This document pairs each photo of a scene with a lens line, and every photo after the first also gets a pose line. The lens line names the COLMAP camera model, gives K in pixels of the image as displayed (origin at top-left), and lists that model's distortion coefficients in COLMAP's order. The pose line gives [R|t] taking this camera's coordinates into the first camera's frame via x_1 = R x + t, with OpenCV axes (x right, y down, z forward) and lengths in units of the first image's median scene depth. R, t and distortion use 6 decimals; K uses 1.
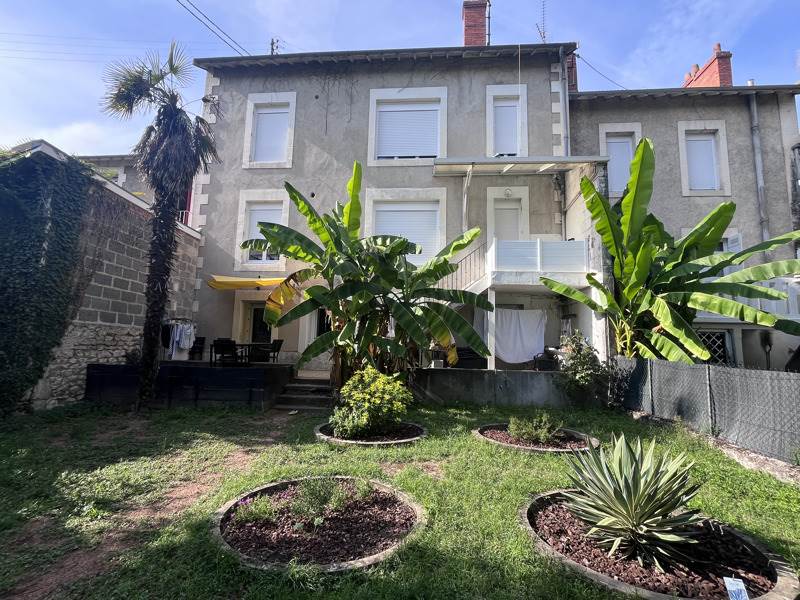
lens RADIAL K [[371.4, 0, 400.3], [0, 371.4, 300.5], [0, 0, 1]] dist [-0.004102, -0.000761]
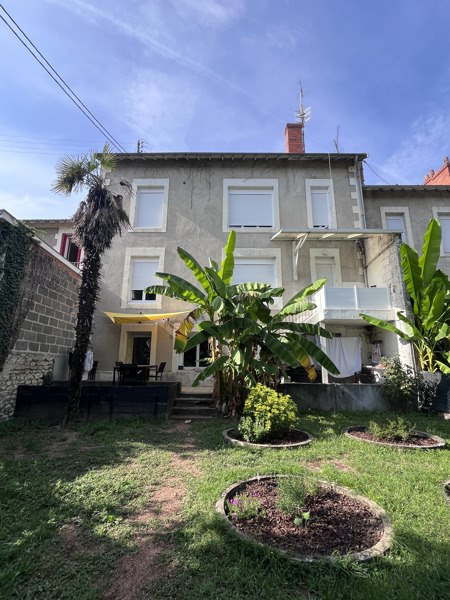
lens RADIAL K [[278.5, 0, 224.6], [0, 278.5, 299.7], [0, 0, 1]] dist [-0.004102, -0.000761]
pose [[0.997367, 0.001786, 0.072503, -0.221673], [0.005646, 0.994751, -0.102169, -0.013187], [-0.072305, 0.102310, 0.992121, 0.007621]]
